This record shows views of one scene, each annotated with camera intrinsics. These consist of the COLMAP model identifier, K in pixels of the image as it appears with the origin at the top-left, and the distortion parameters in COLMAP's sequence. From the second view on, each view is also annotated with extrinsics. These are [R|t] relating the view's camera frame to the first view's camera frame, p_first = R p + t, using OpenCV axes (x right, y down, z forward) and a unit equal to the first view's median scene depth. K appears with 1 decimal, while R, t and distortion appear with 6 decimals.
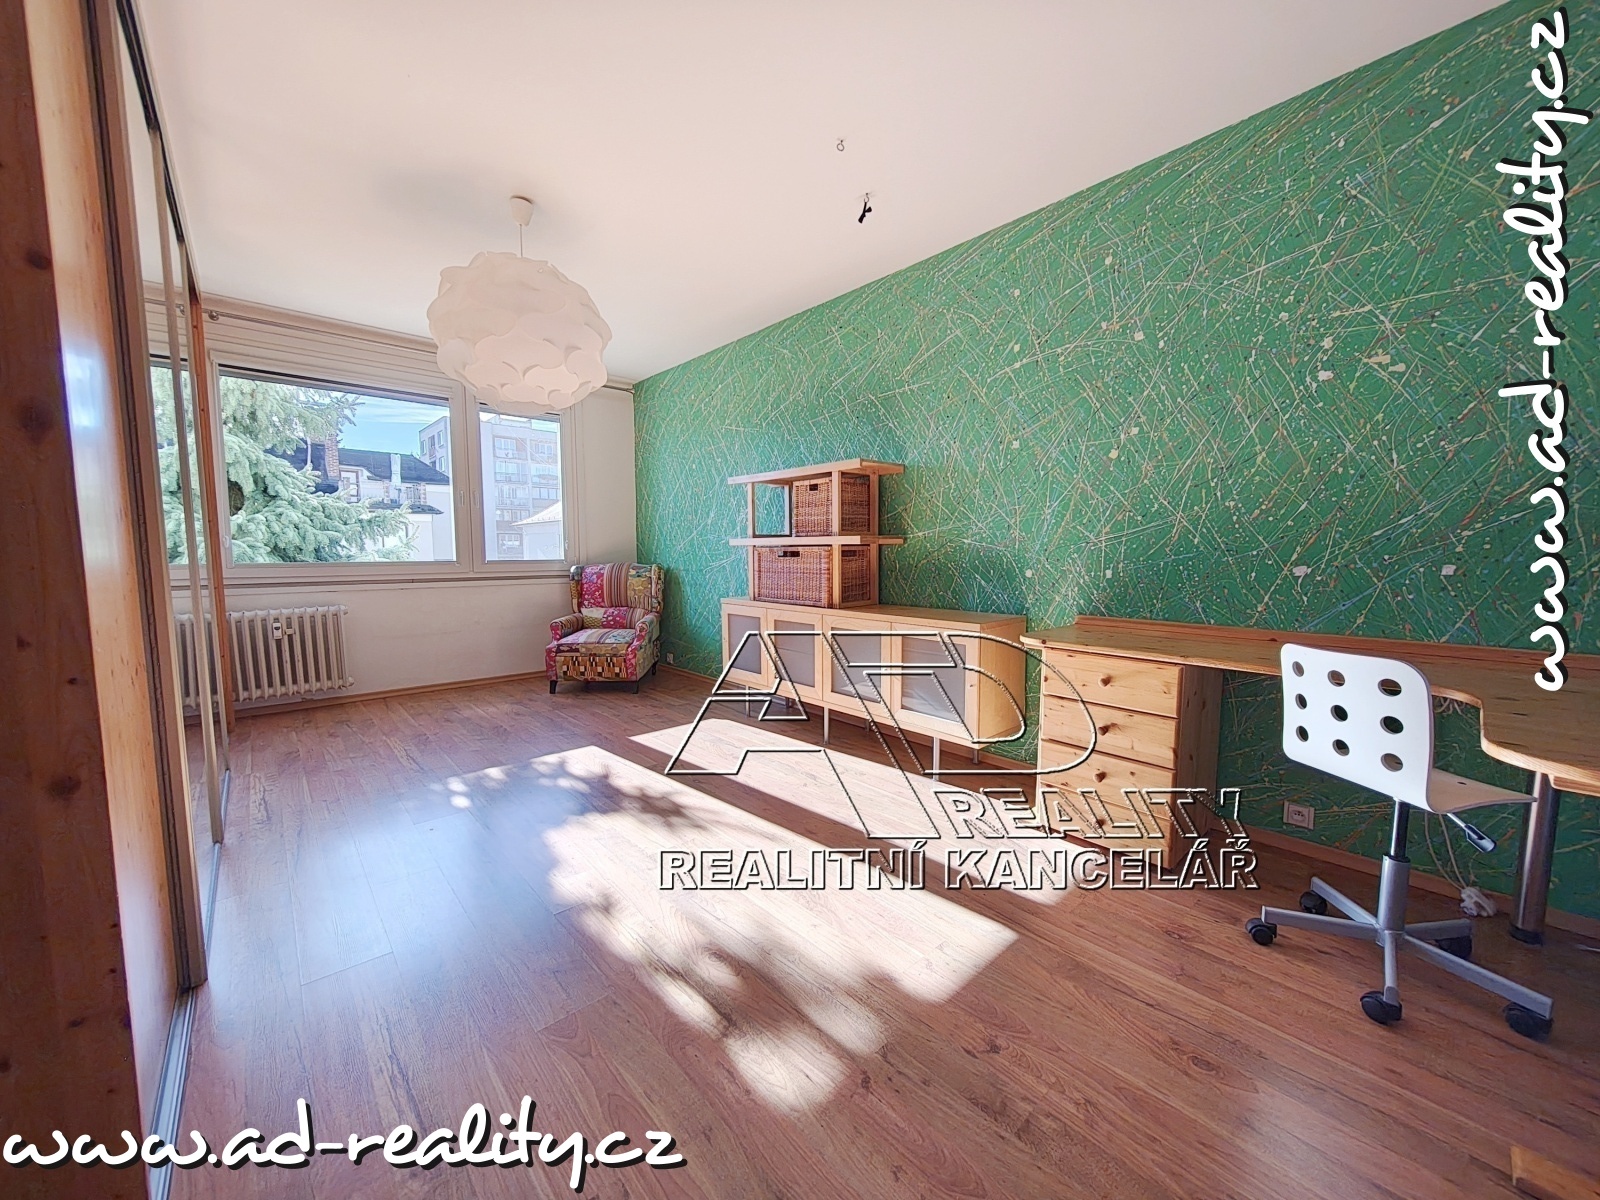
lens RADIAL K [[603.1, 0, 802.3], [0, 603.1, 602.0], [0, 0, 1]] dist [-0.005518, 0.001020]
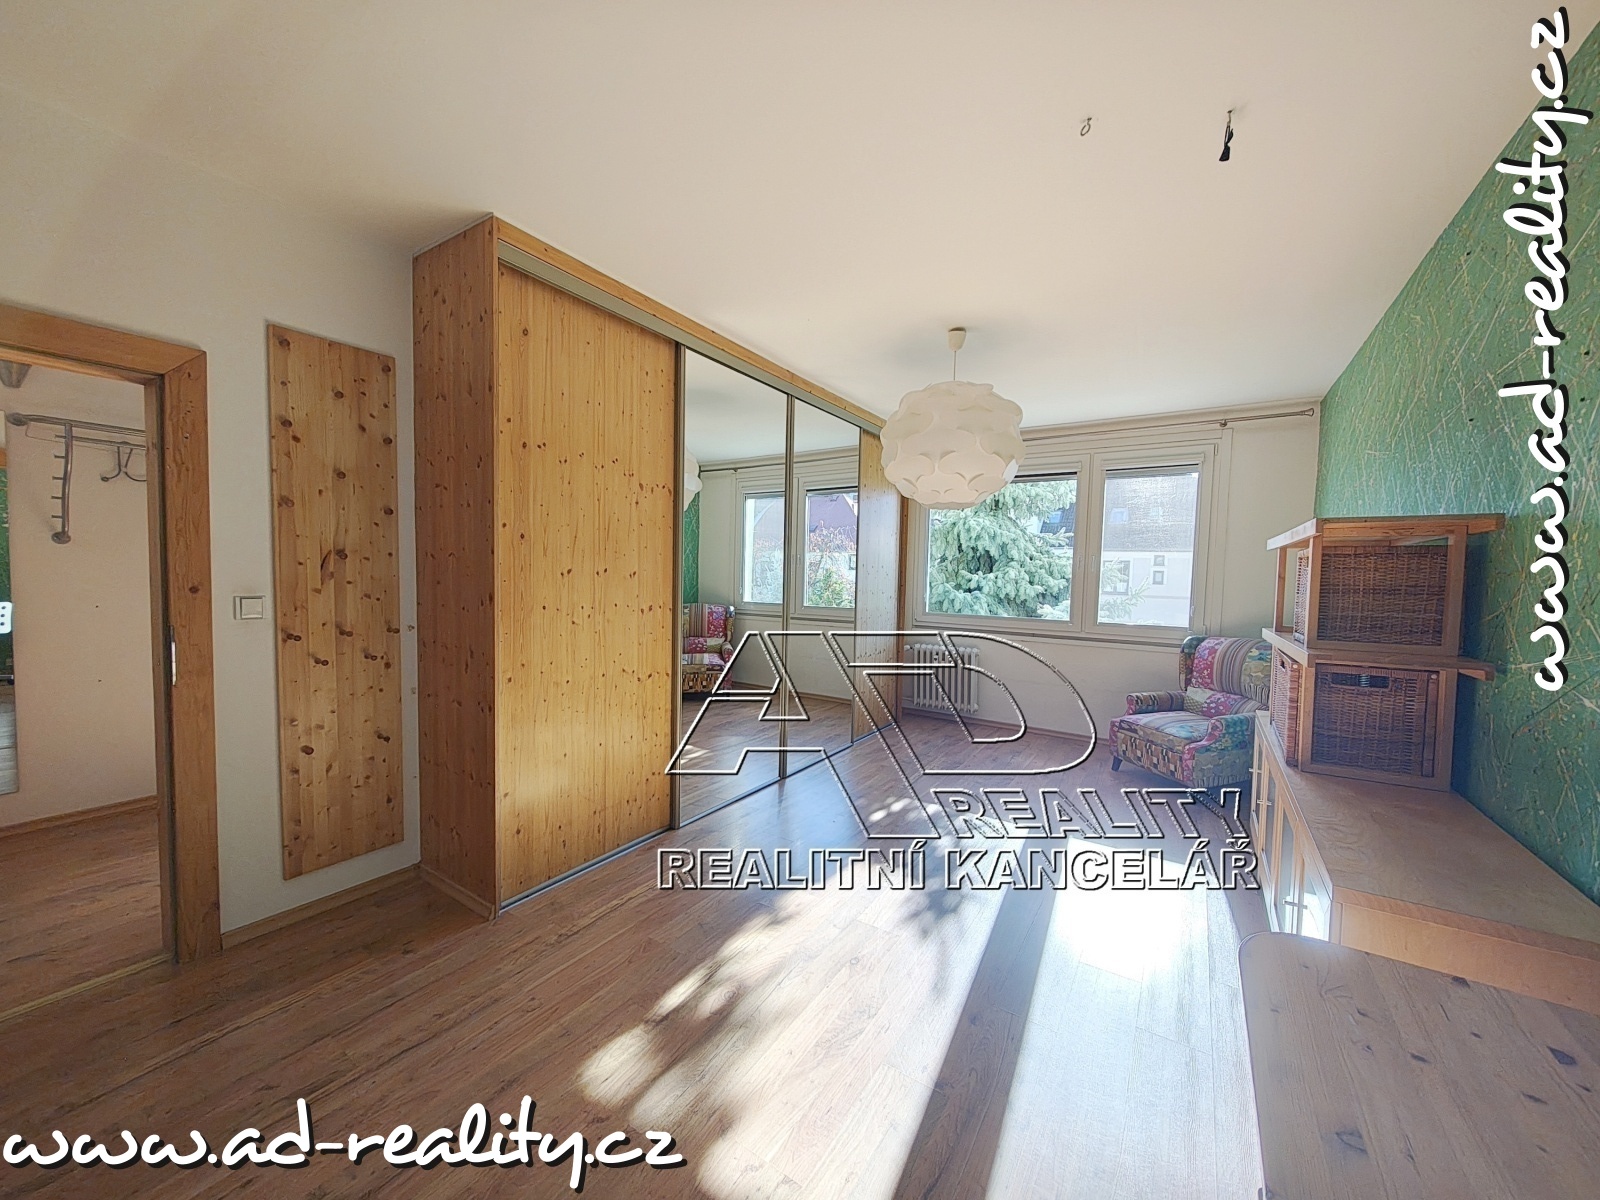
lens RADIAL K [[603.1, 0, 798.2], [0, 603.1, 596.9], [0, 0, 1]] dist [-0.005518, 0.001020]
pose [[0.248610, 0.047879, -0.967420, 0.553585], [-0.108134, 0.993906, 0.021401, -0.129559], [0.962549, 0.099290, 0.252272, 0.412218]]
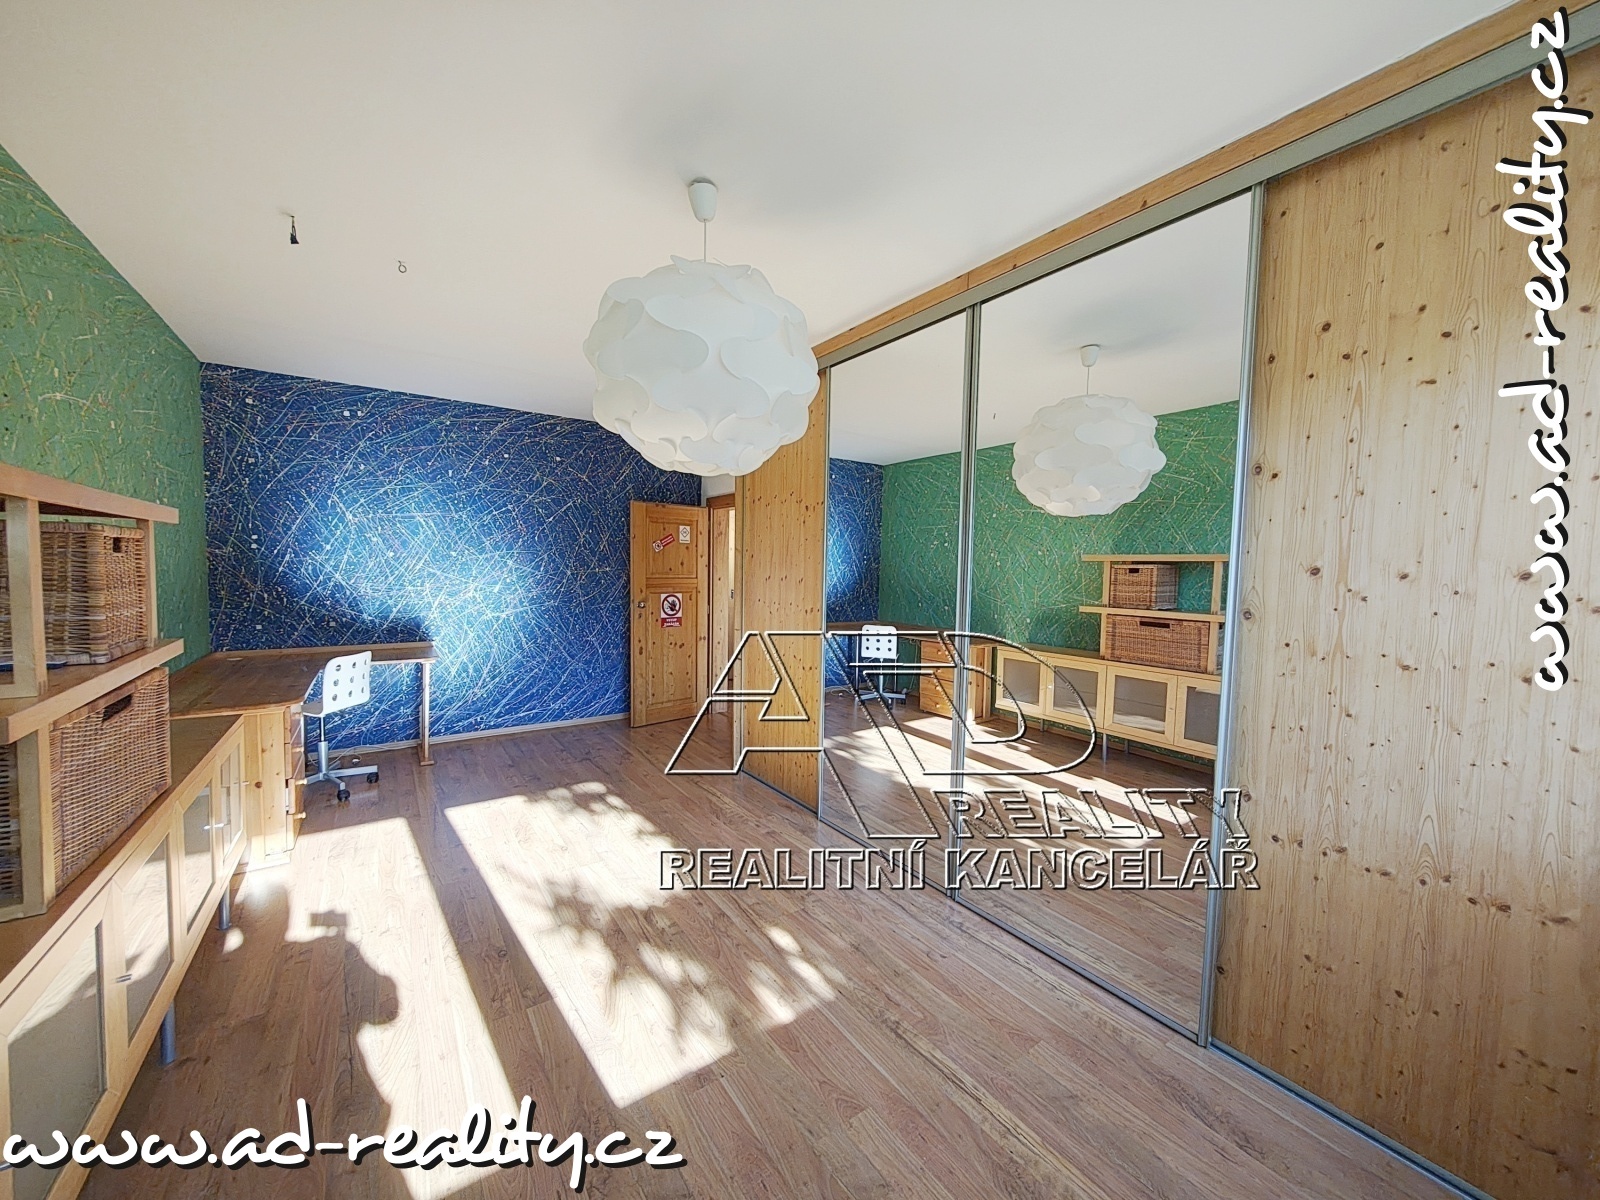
lens RADIAL K [[603.1, 0, 800.9], [0, 603.1, 602.2], [0, 0, 1]] dist [-0.005518, 0.001020]
pose [[-0.991665, -0.023359, 0.126704, -0.617816], [-0.004400, 0.988993, 0.147895, -0.252407], [-0.128764, 0.146105, -0.980853, 1.591472]]
